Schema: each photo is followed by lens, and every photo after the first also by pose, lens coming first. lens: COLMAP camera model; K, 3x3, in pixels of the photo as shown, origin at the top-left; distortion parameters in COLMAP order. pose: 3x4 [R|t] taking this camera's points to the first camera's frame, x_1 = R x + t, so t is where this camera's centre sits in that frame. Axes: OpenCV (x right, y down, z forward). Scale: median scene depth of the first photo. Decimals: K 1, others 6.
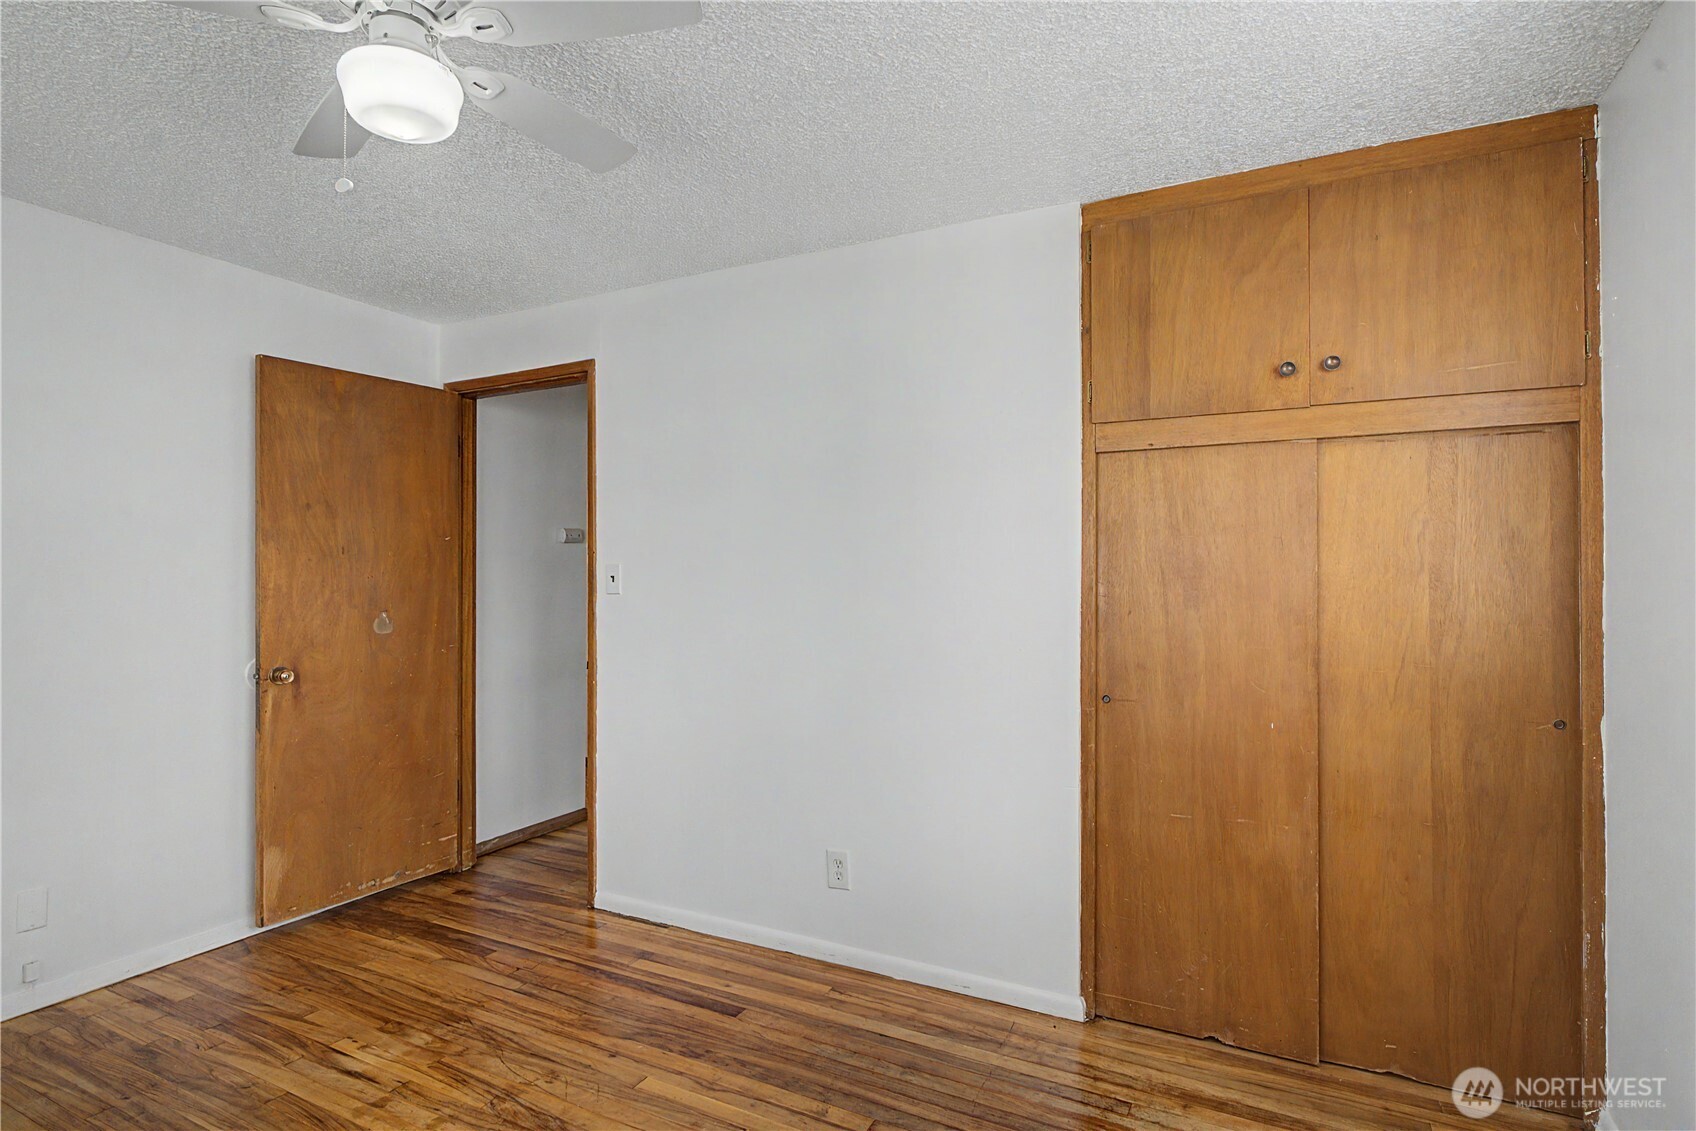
lens RADIAL K [[870.8, 0, 842.2], [0, 870.8, 562.7], [0, 0, 1]] dist [0.001870, -0.006735]
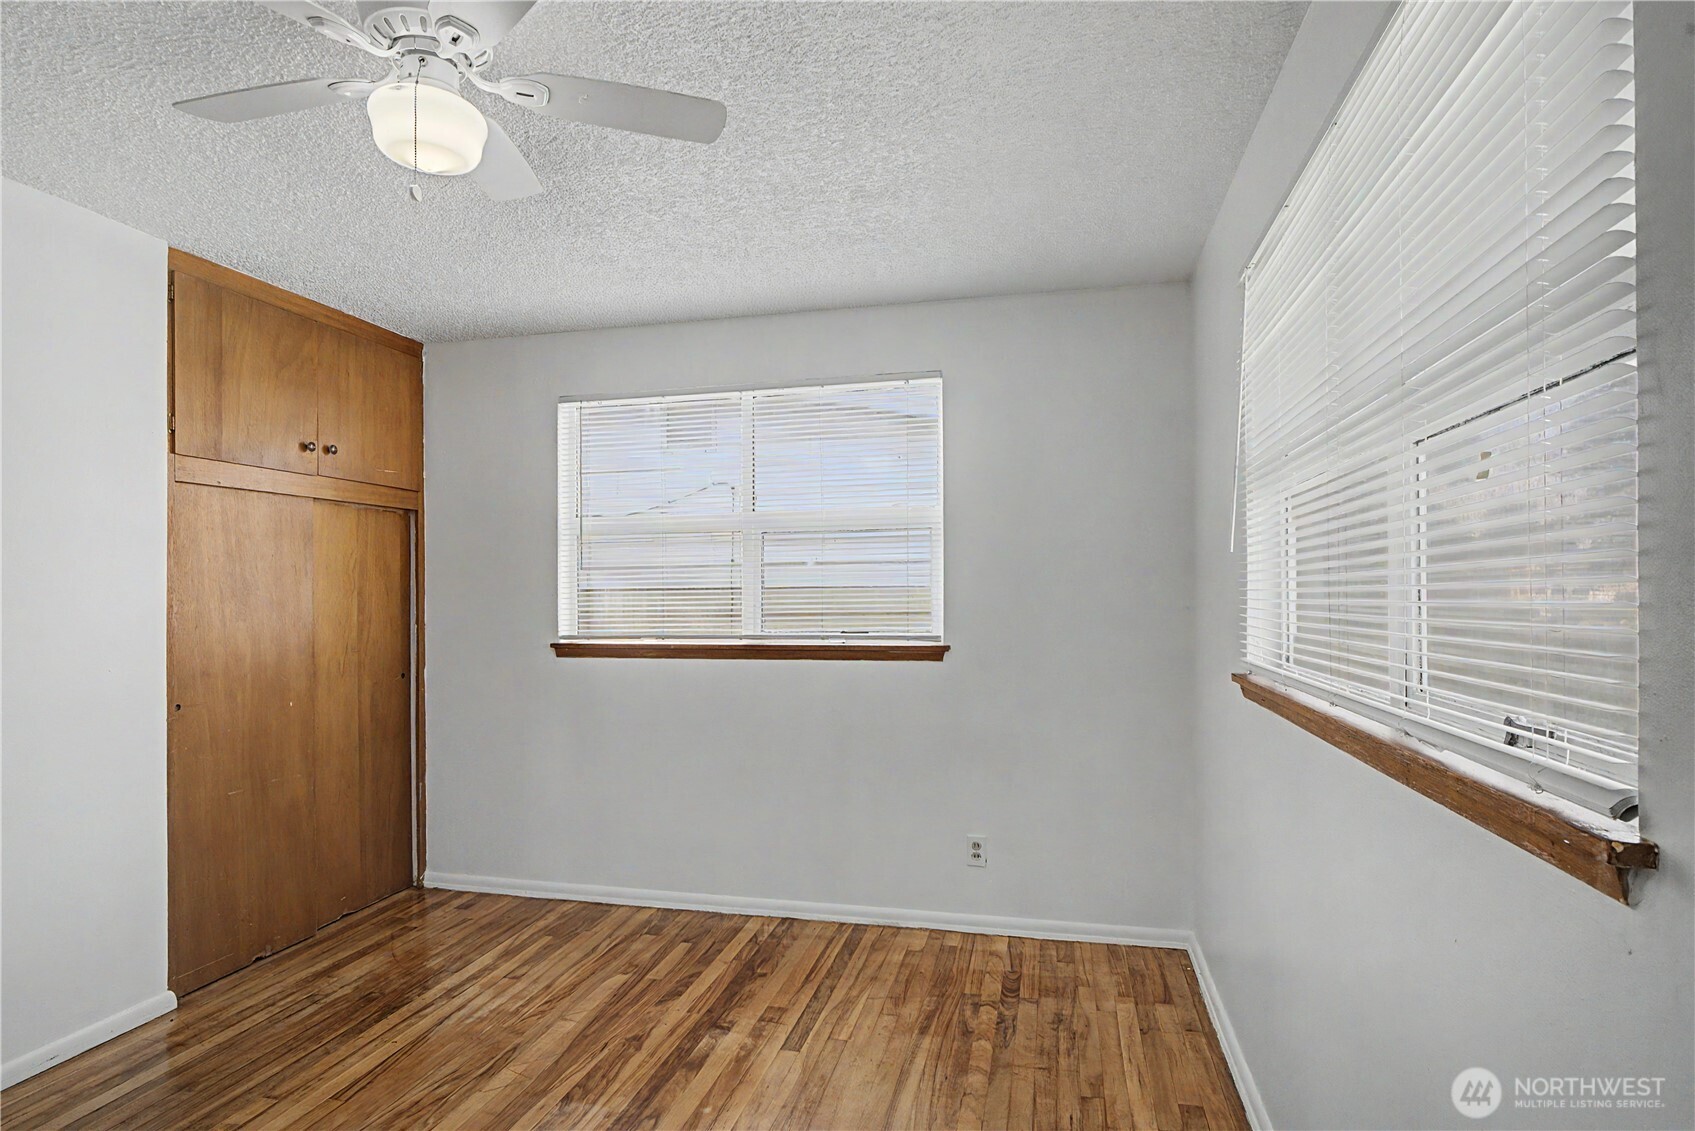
lens RADIAL K [[877.8, 0, 845.8], [0, 877.8, 580.6], [0, 0, 1]] dist [-0.002807, -0.000216]
pose [[-0.244278, 0.012951, 0.969619, -1.040226], [-0.007396, 0.999857, -0.015218, 0.008607], [-0.969677, -0.010888, -0.244147, 0.491855]]
